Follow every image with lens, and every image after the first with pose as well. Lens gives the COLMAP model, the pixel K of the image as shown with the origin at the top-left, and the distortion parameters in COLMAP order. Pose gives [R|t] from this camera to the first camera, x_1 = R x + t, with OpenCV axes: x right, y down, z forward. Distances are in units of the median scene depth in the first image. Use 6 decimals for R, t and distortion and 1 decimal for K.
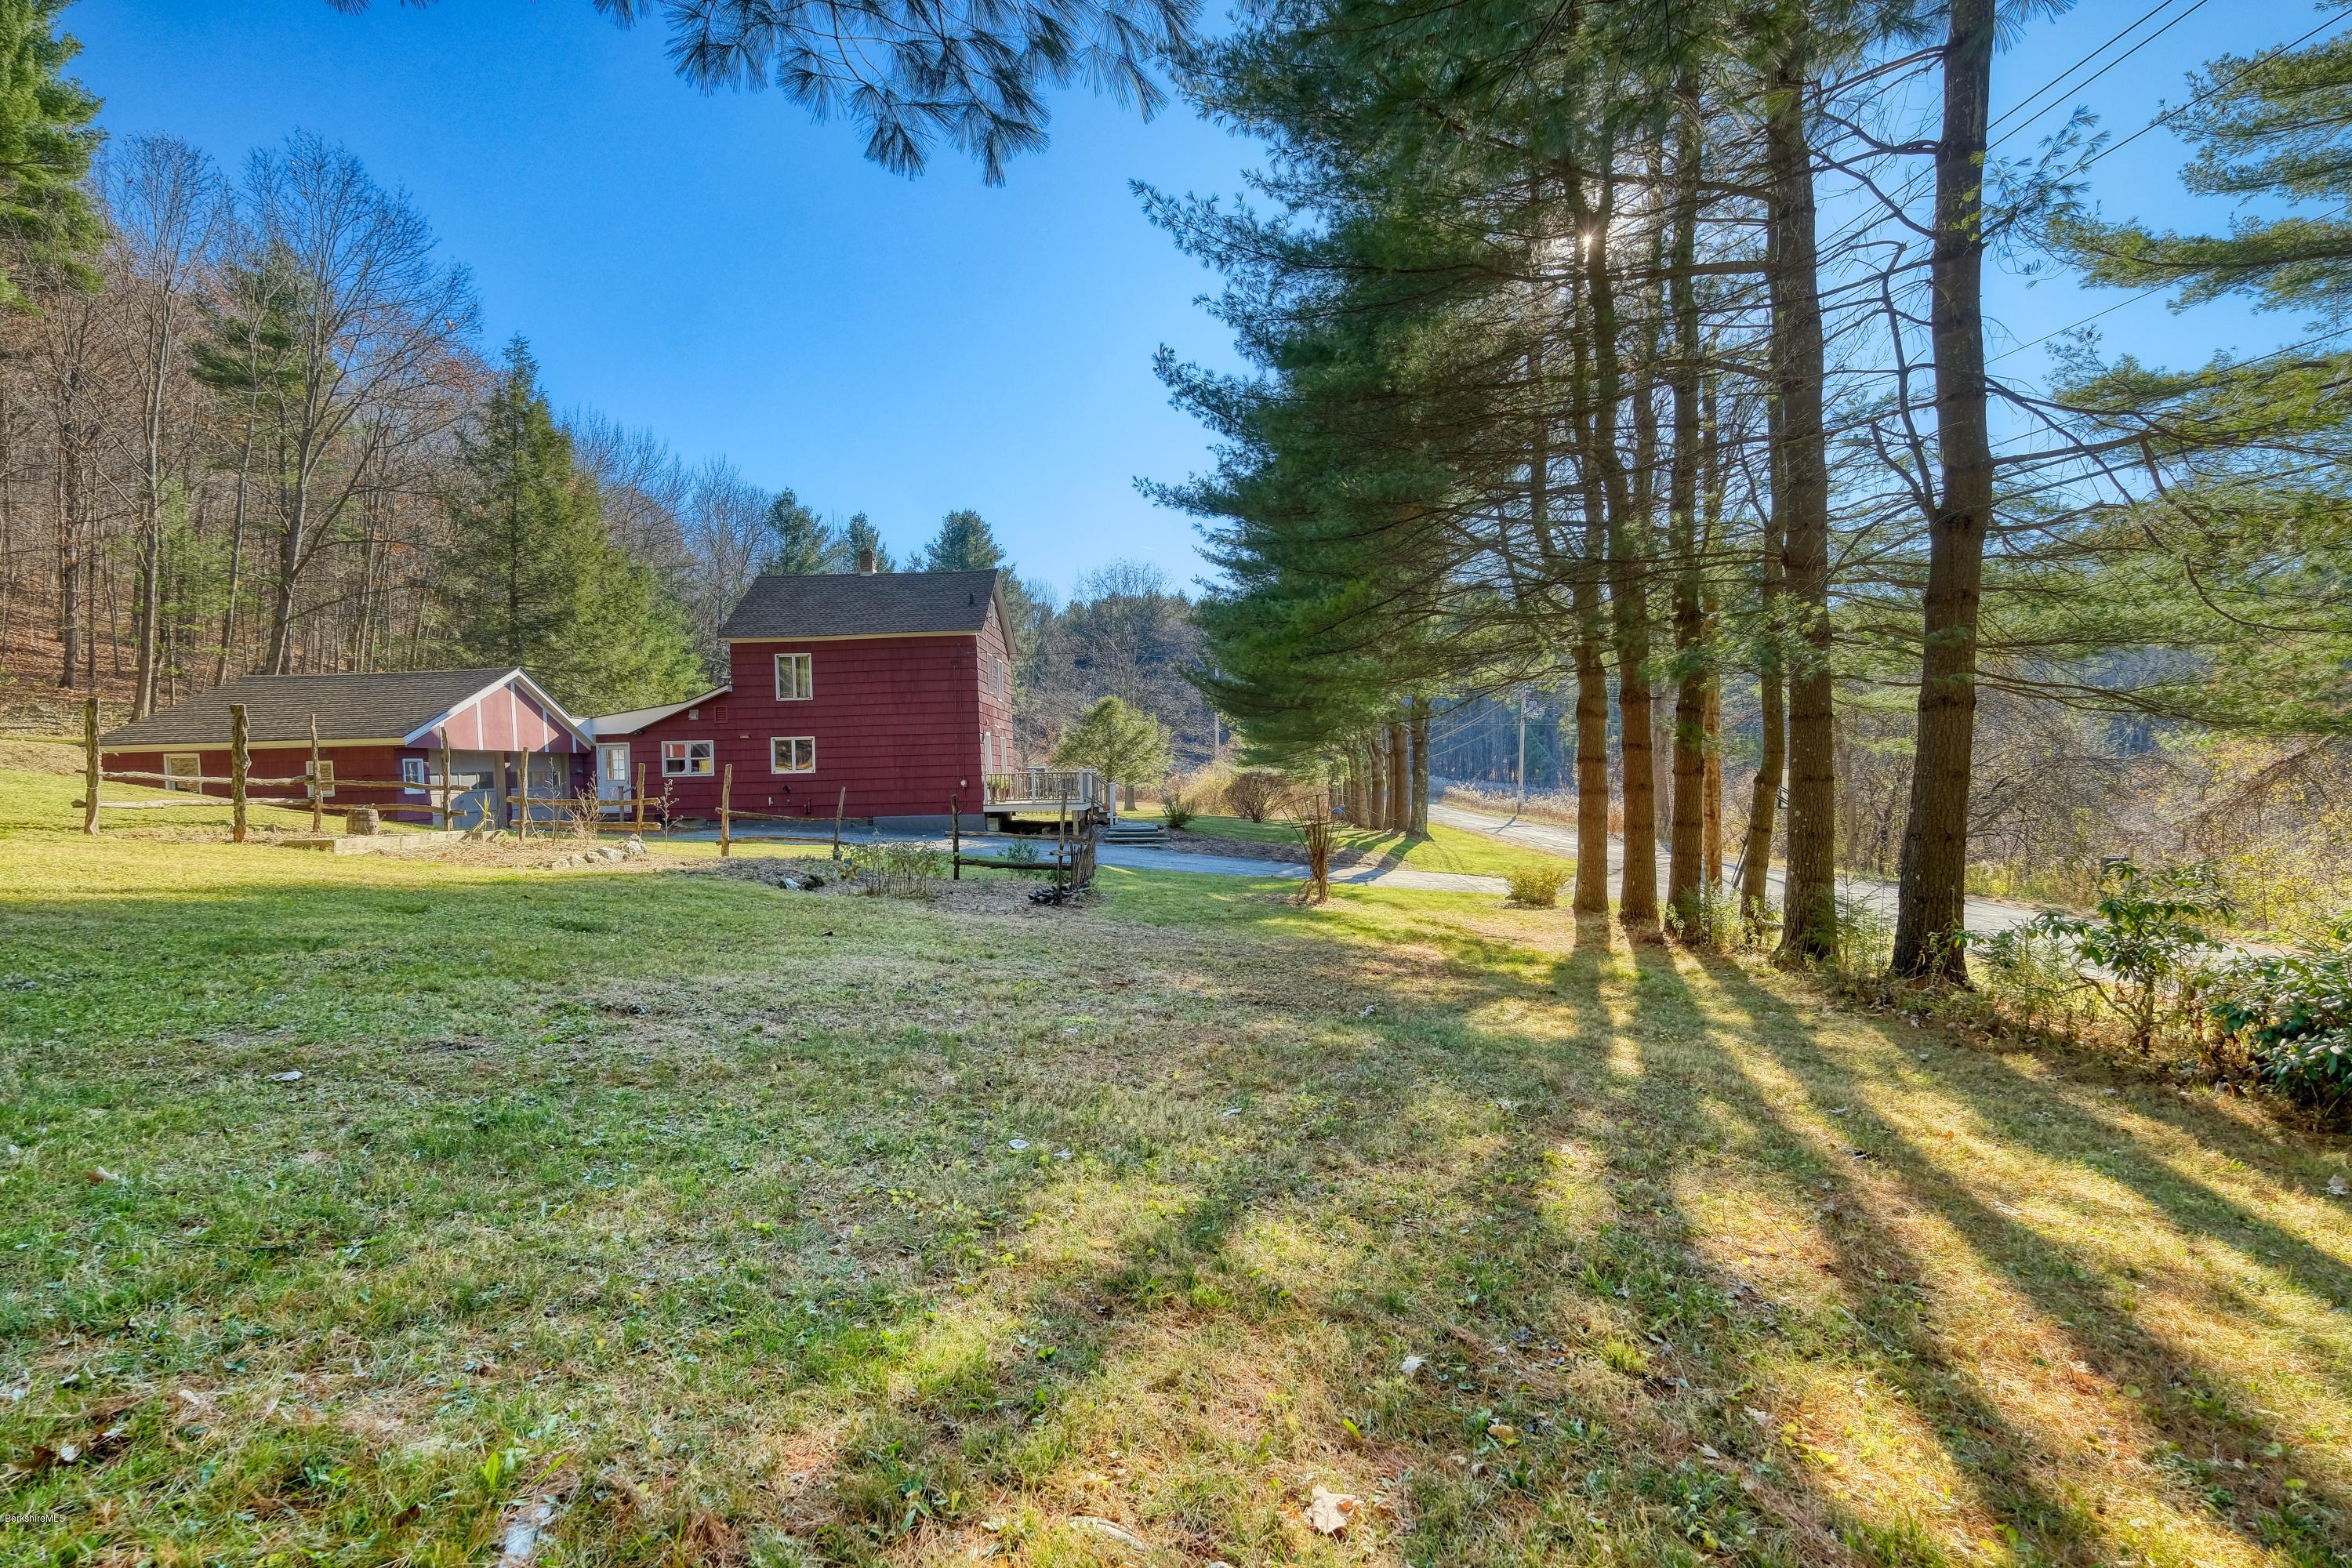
lens RADIAL K [[1025.4, 0, 1176.0], [0, 1025.4, 784.0], [0, 0, 1]] dist [-0.002065, -0.000380]
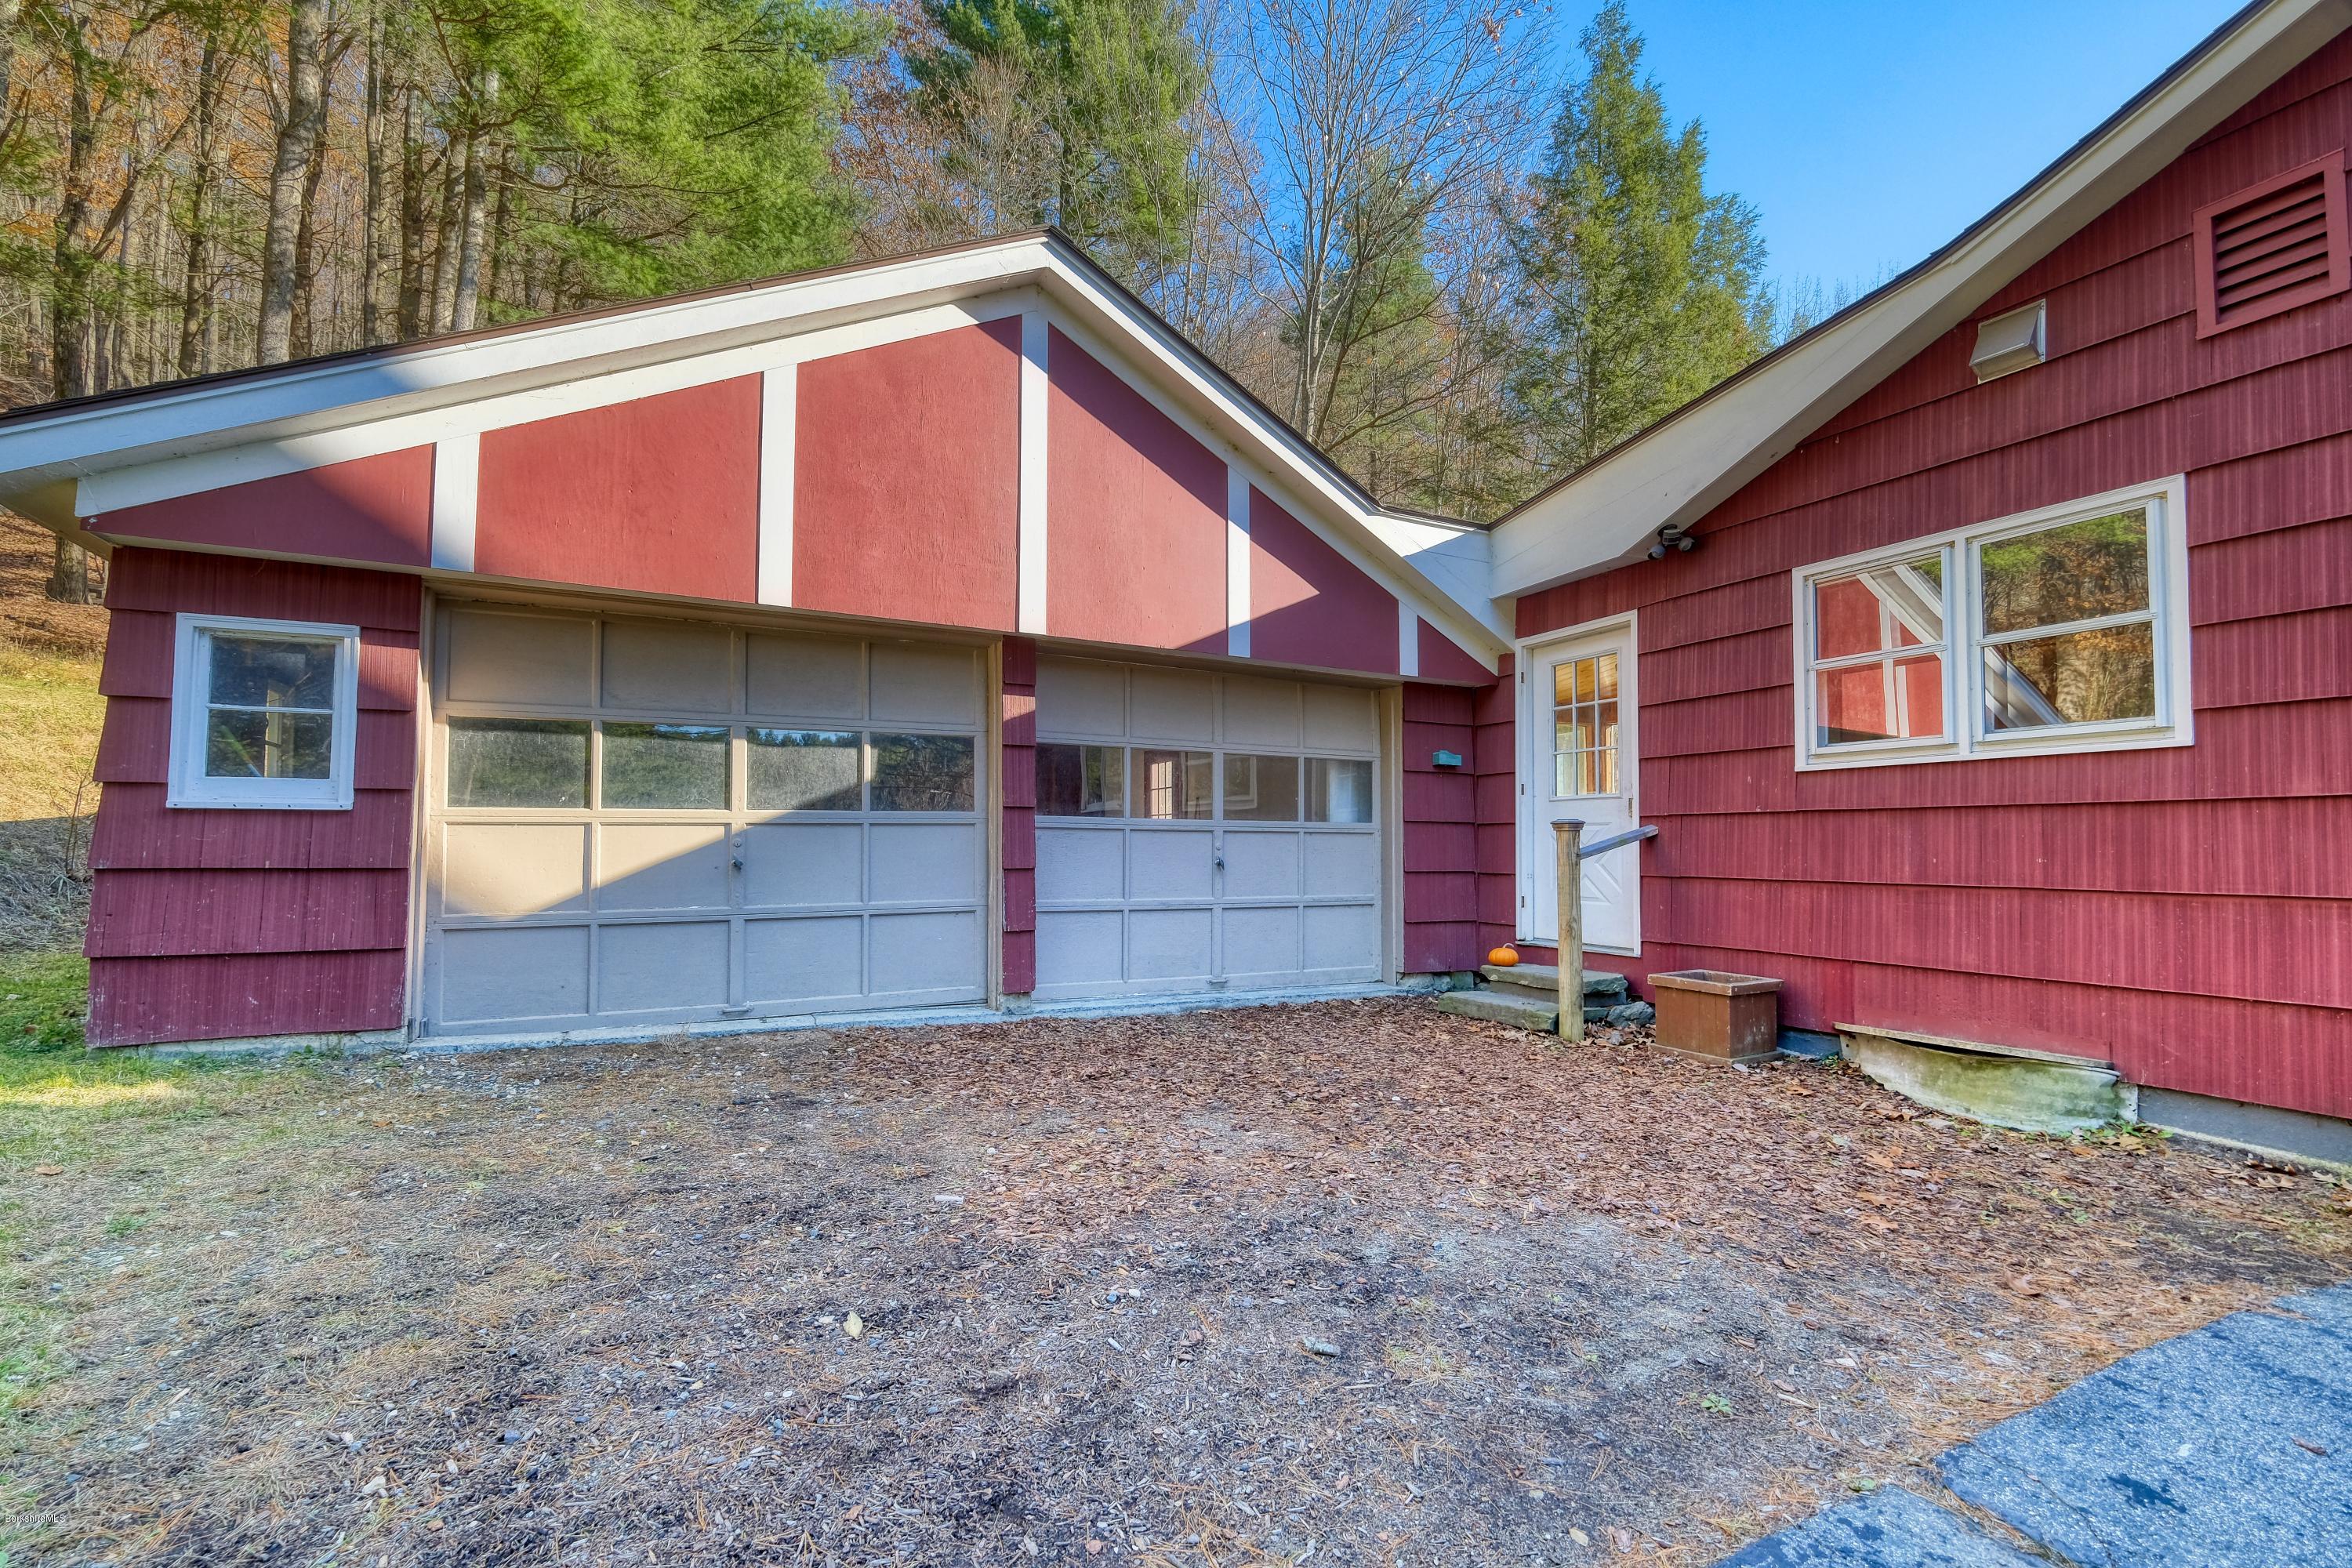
lens RADIAL K [[1025.4, 0, 1176.0], [0, 1025.4, 784.0], [0, 0, 1]] dist [-0.002065, -0.000380]
pose [[0.453359, -0.023032, -0.891030, -0.405842], [-0.048535, 0.997545, -0.050481, 0.007278], [0.890006, 0.066132, 0.451128, 0.851722]]
